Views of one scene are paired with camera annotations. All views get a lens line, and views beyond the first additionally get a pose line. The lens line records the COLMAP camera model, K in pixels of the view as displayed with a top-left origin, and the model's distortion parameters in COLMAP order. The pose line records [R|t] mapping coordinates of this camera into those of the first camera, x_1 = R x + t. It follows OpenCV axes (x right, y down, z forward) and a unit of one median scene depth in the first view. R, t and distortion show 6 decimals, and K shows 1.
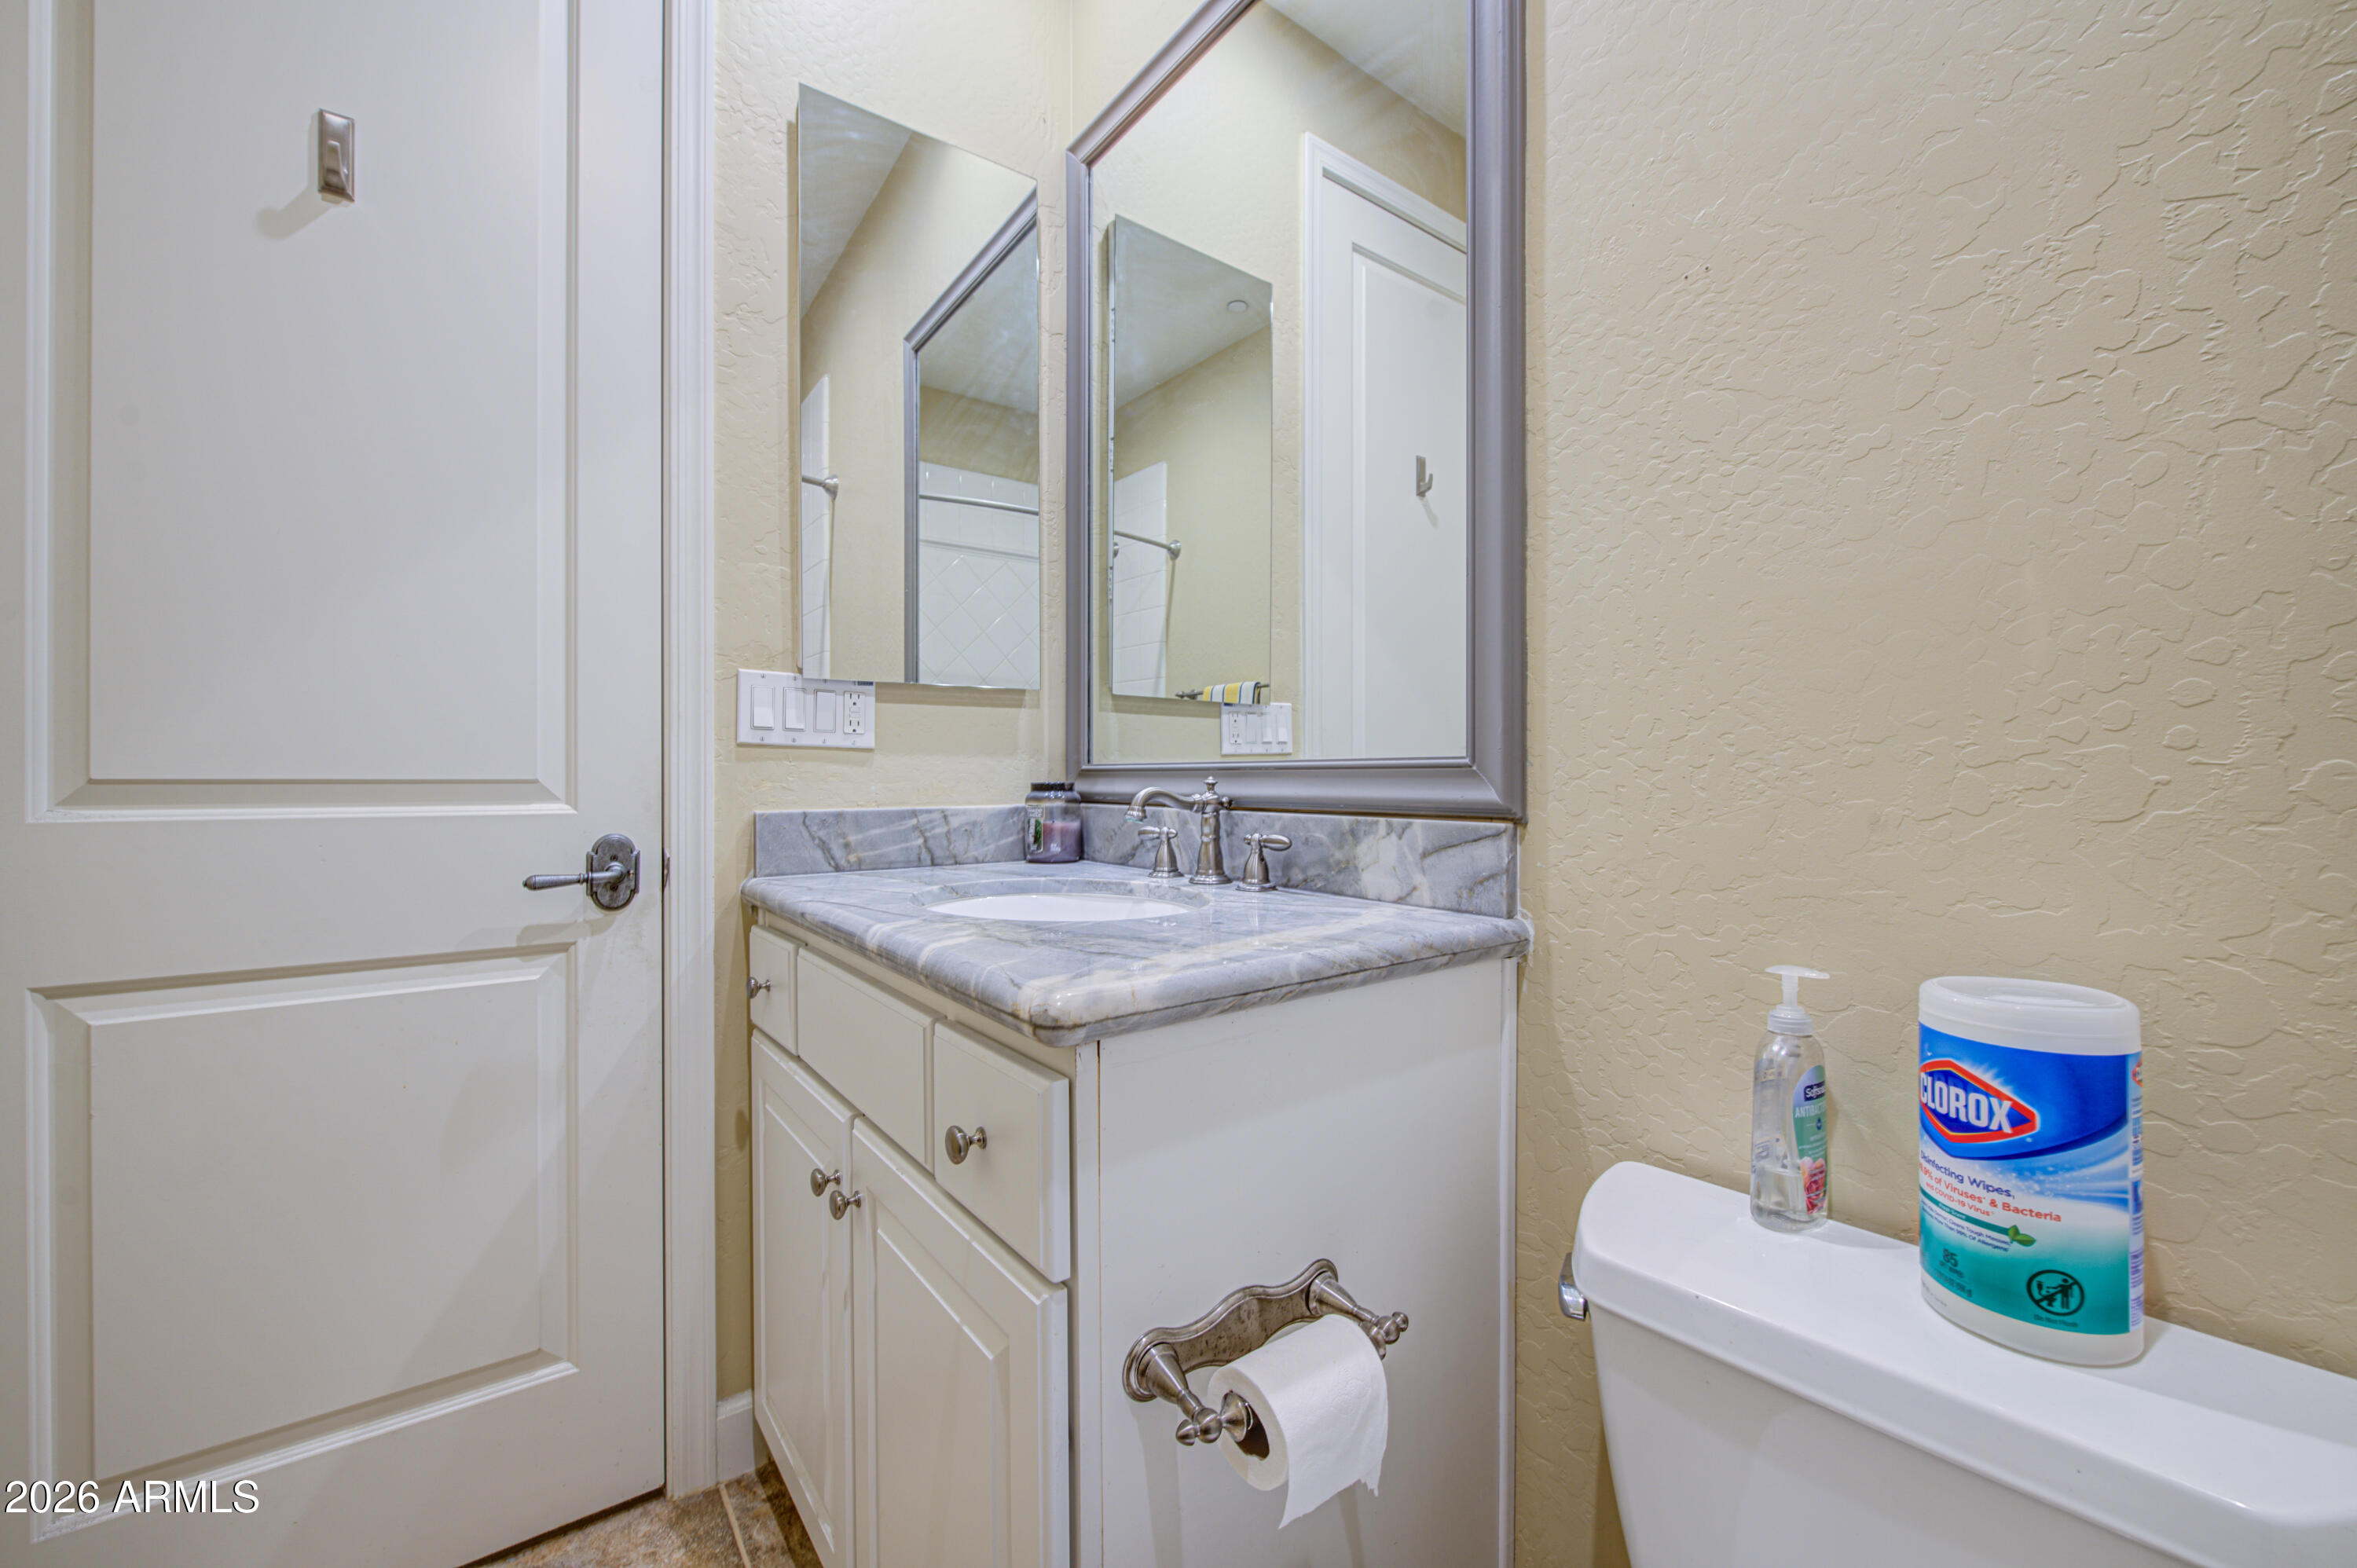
lens RADIAL K [[925.4, 0, 1178.1], [0, 925.4, 778.0], [0, 0, 1]] dist [-0.002121, -0.000300]
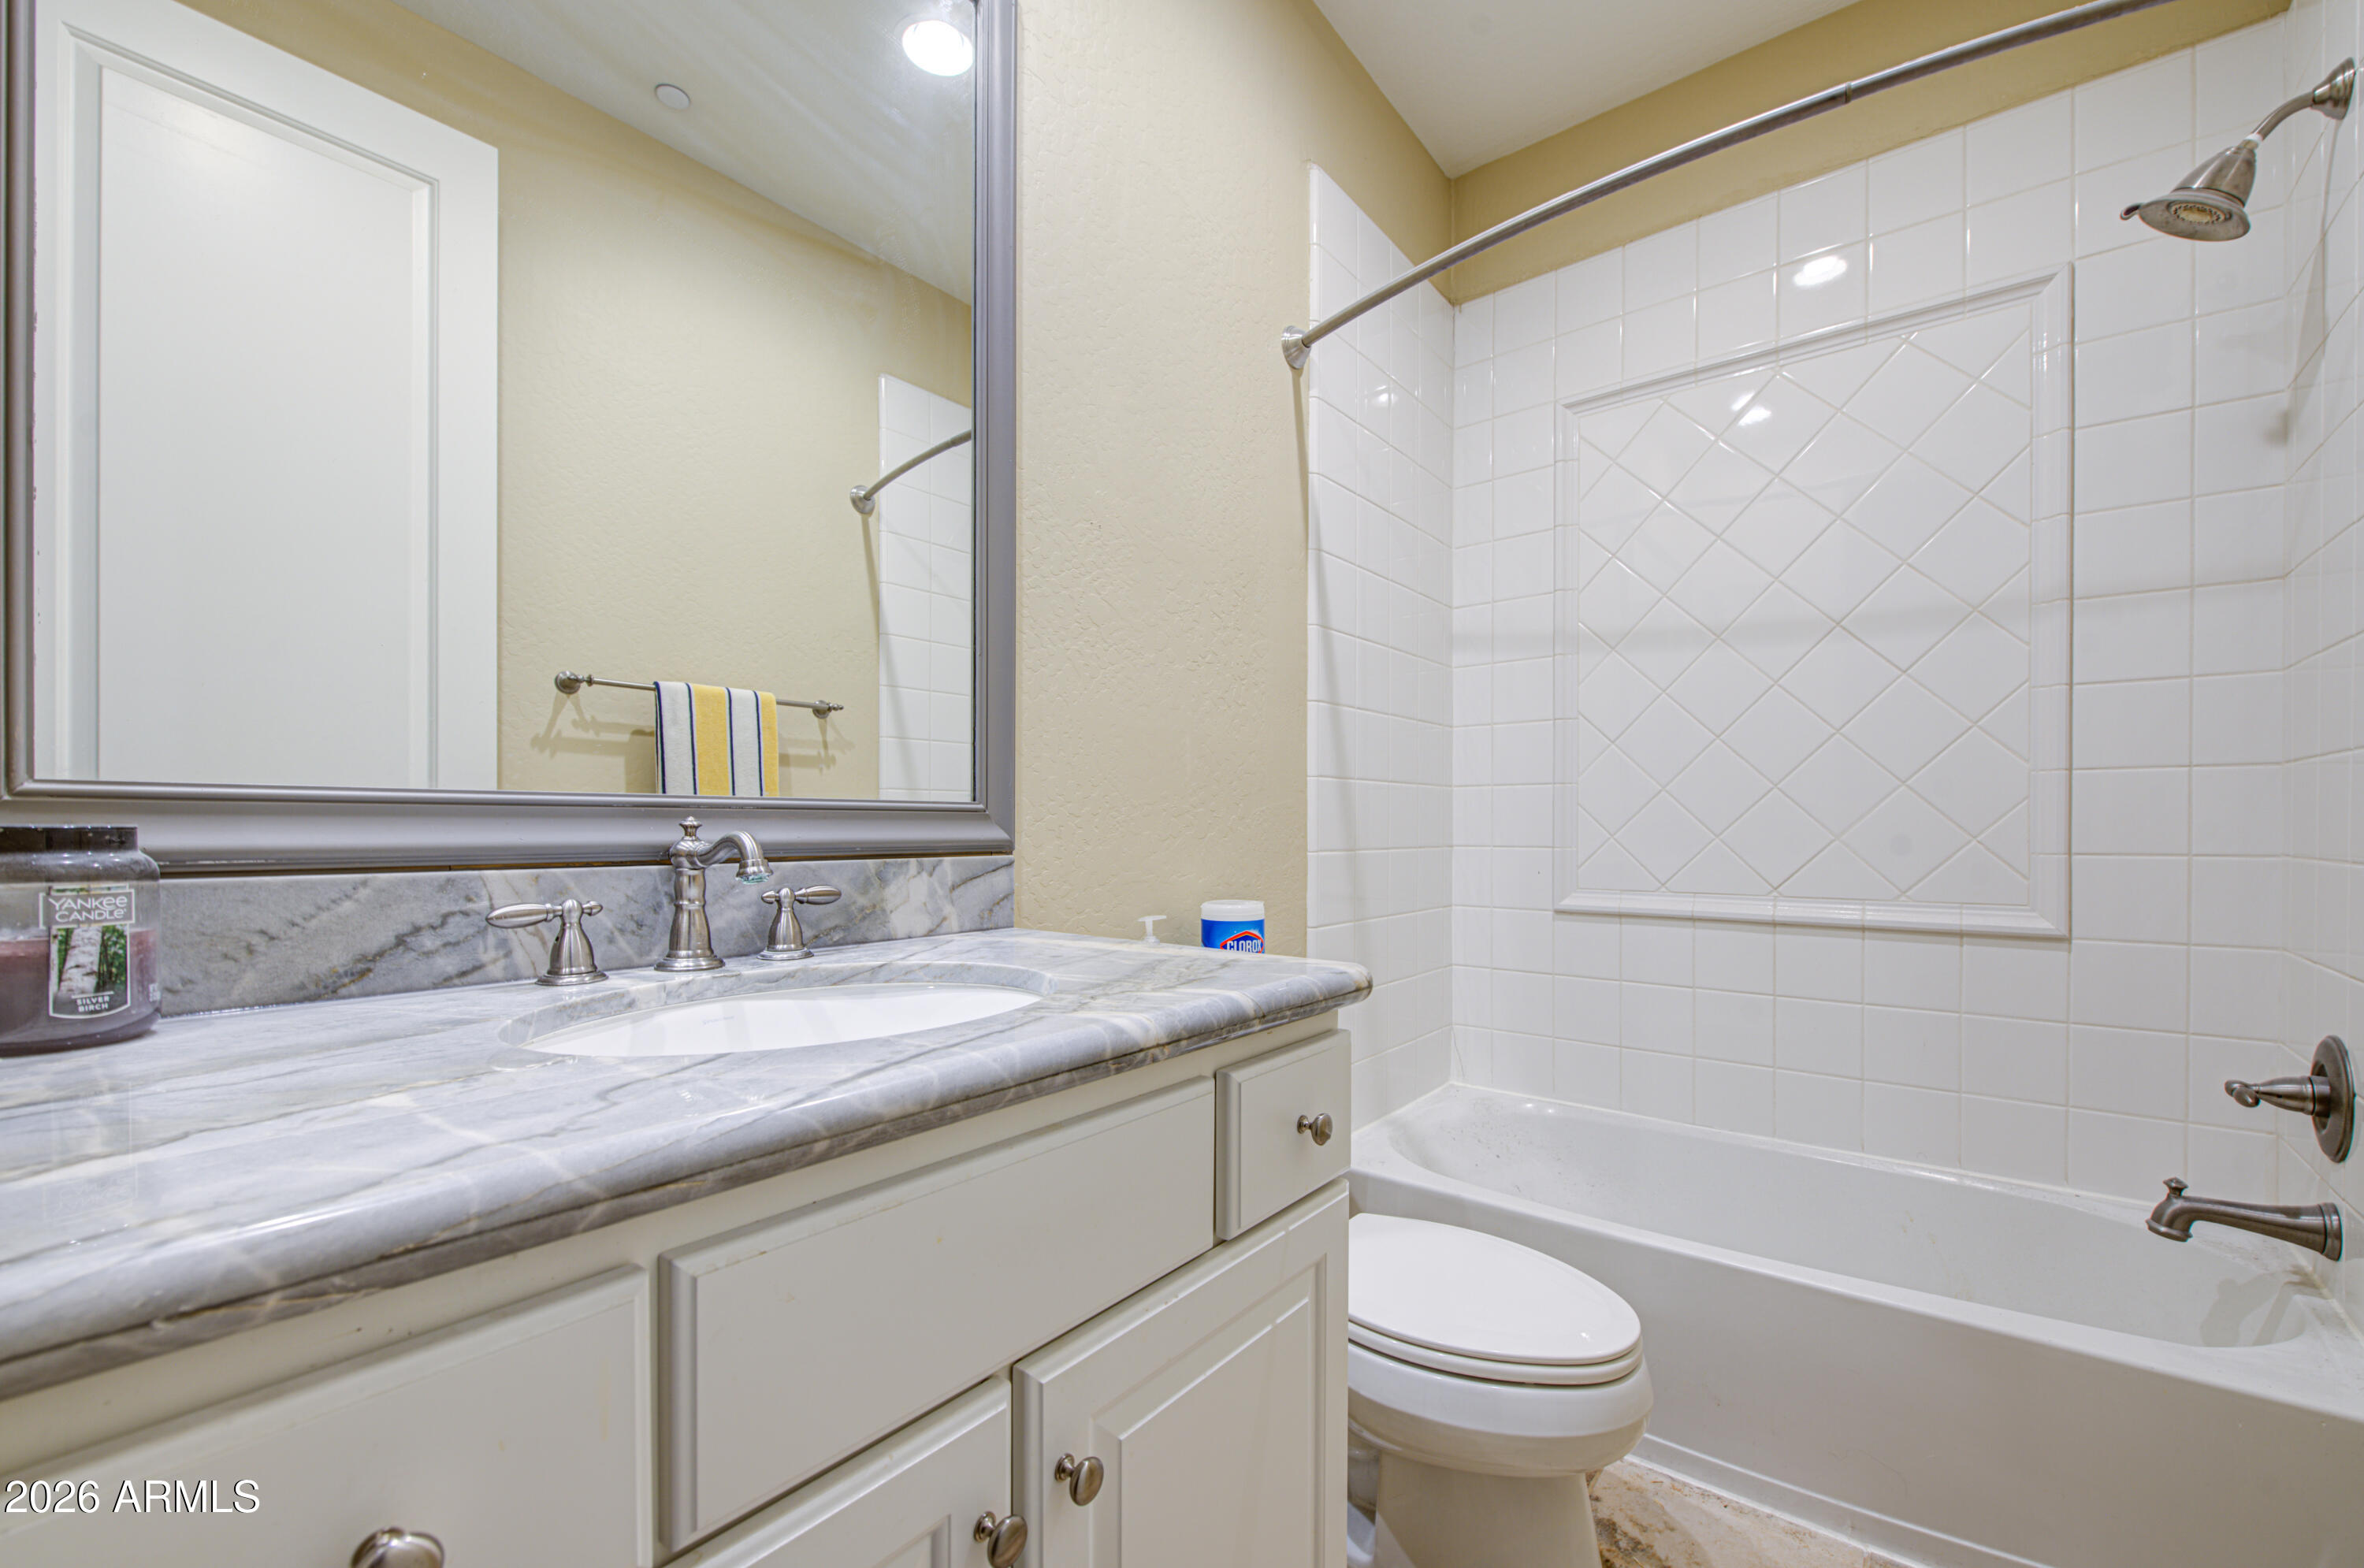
lens RADIAL K [[957.5, 0, 1187.5], [0, 957.5, 836.2], [0, 0, 1]] dist [-0.000630, -0.002759]
pose [[-0.254241, -0.010323, 0.967086, -0.905299], [-0.000892, 0.999945, 0.010439, 0.006313], [-0.967141, 0.001792, -0.254236, 0.971594]]
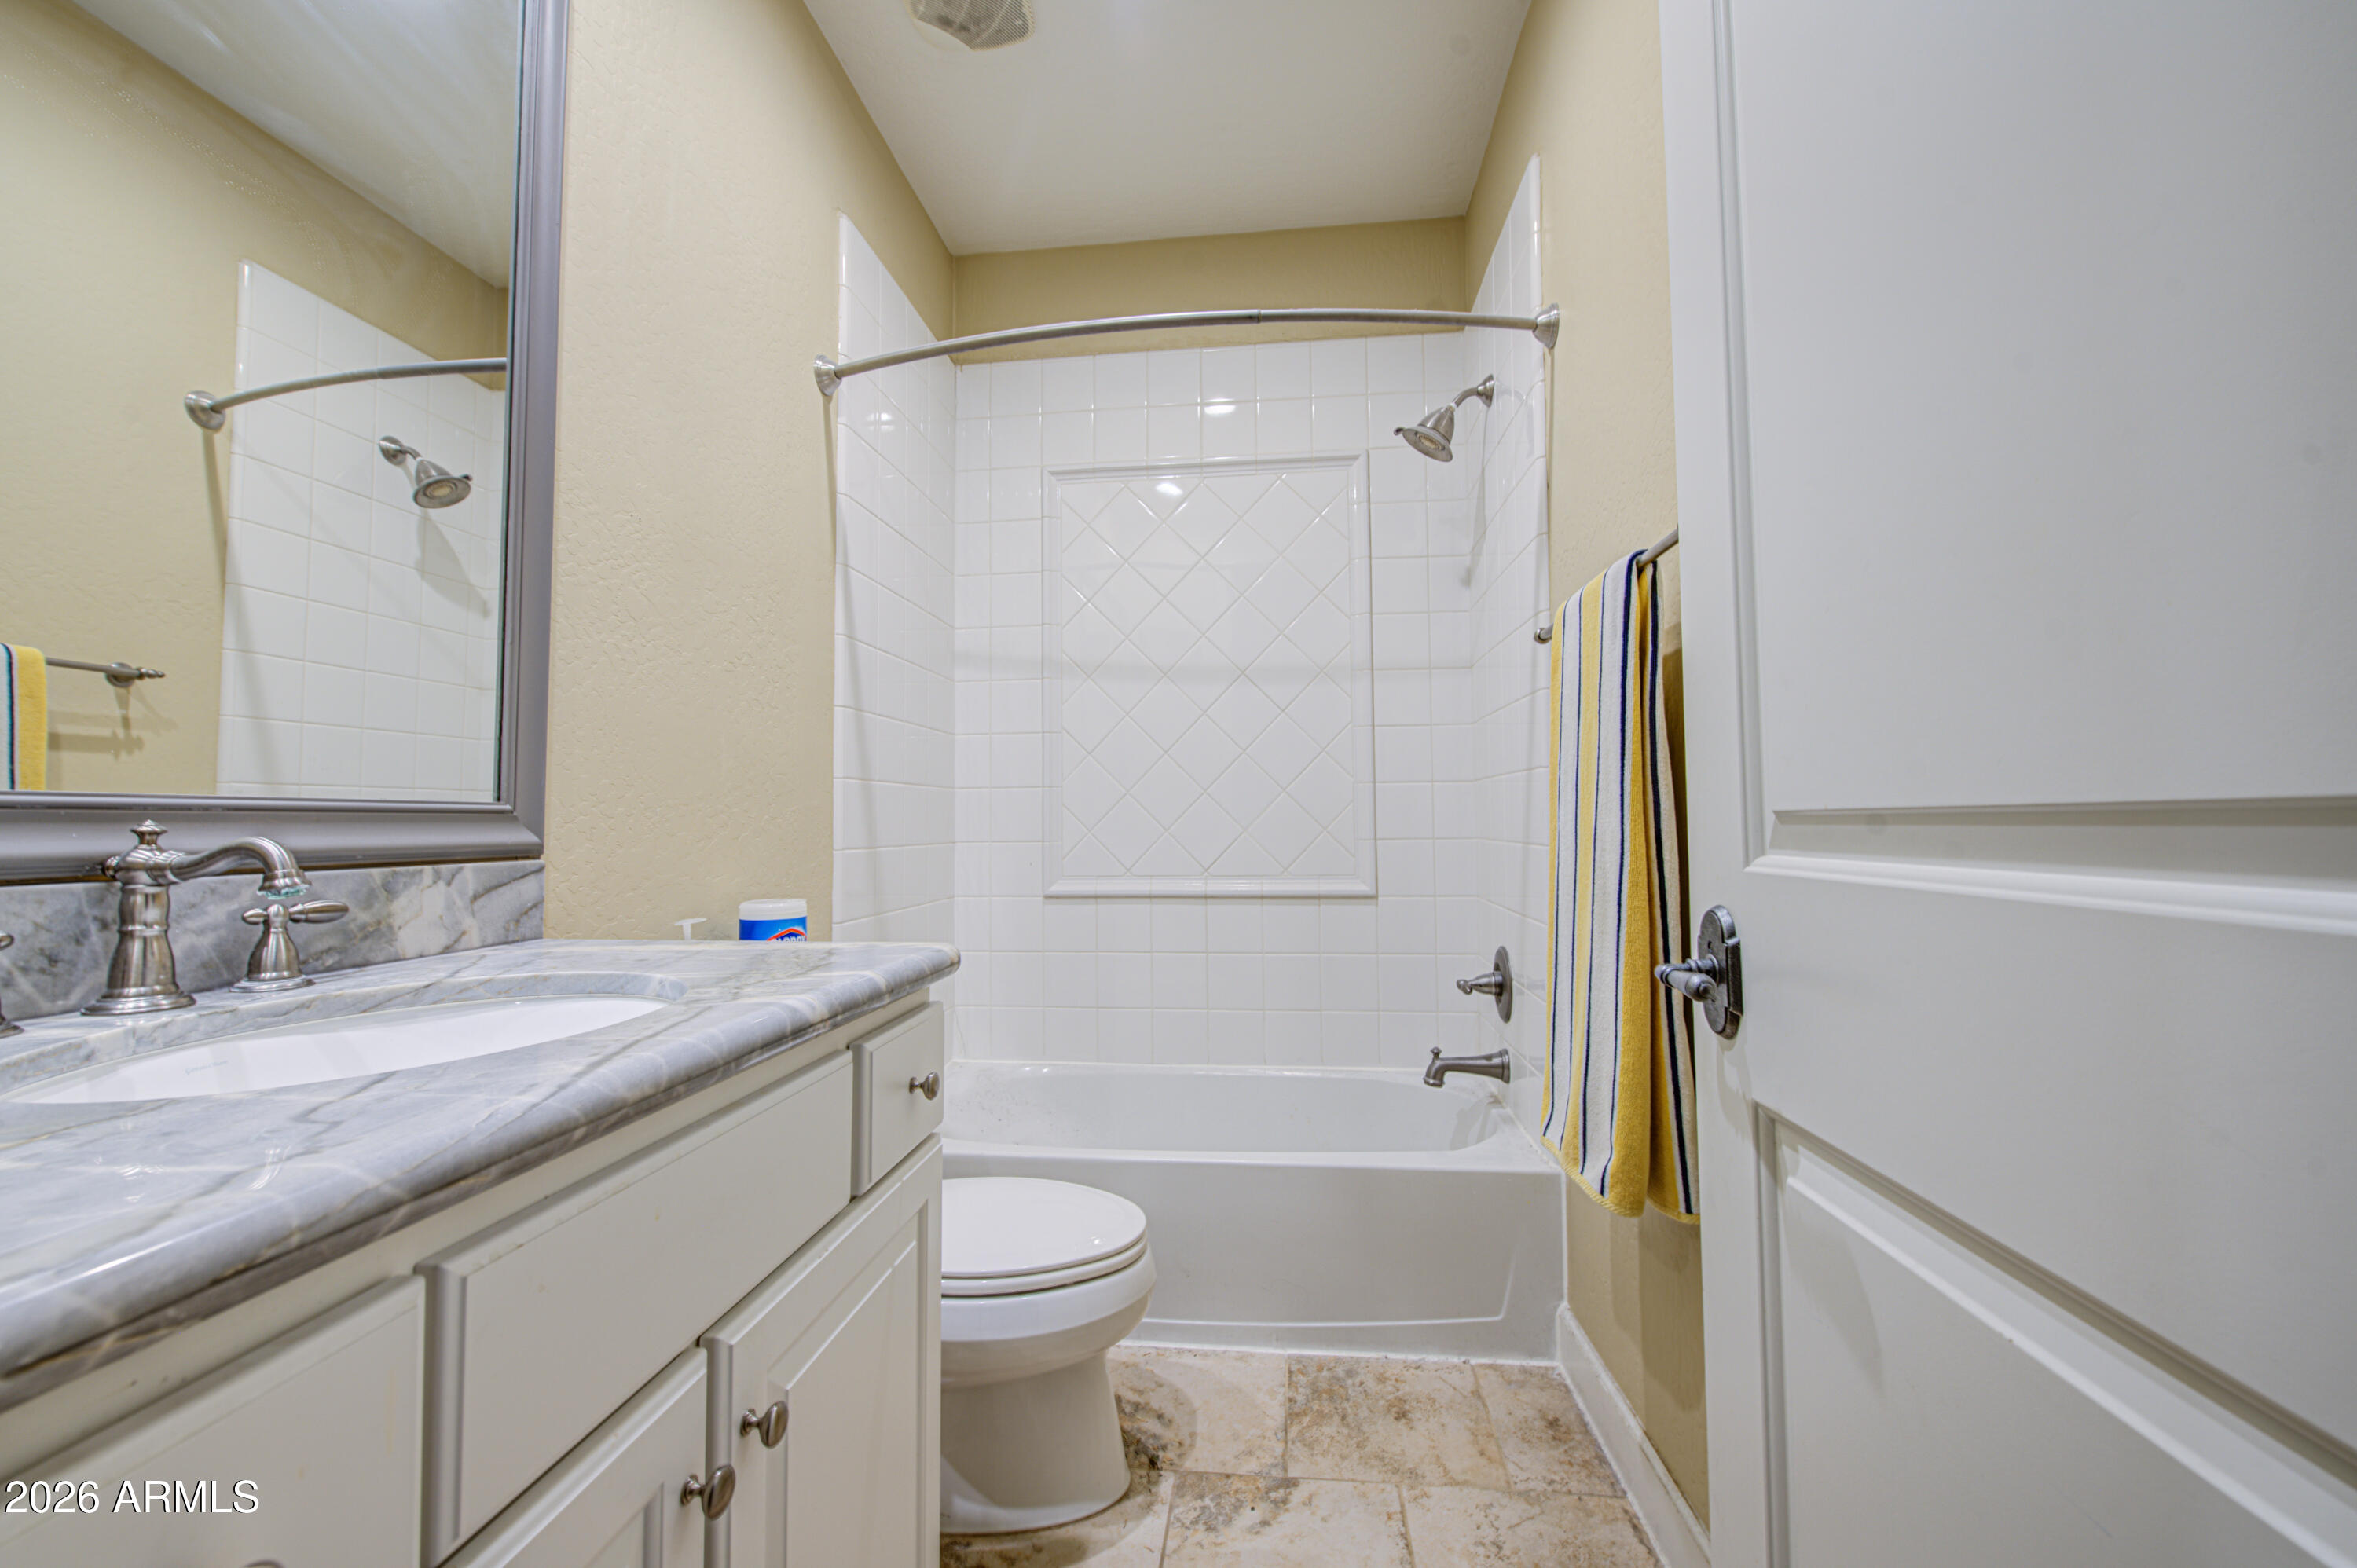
lens RADIAL K [[941.1, 0, 1179.4], [0, 941.1, 780.0], [0, 0, 1]] dist [-0.001725, -0.000132]
pose [[-0.732191, 0.036458, 0.680123, -0.971779], [0.008124, 0.998963, -0.044804, 0.005281], [-0.681051, -0.027280, -0.731727, 1.174999]]
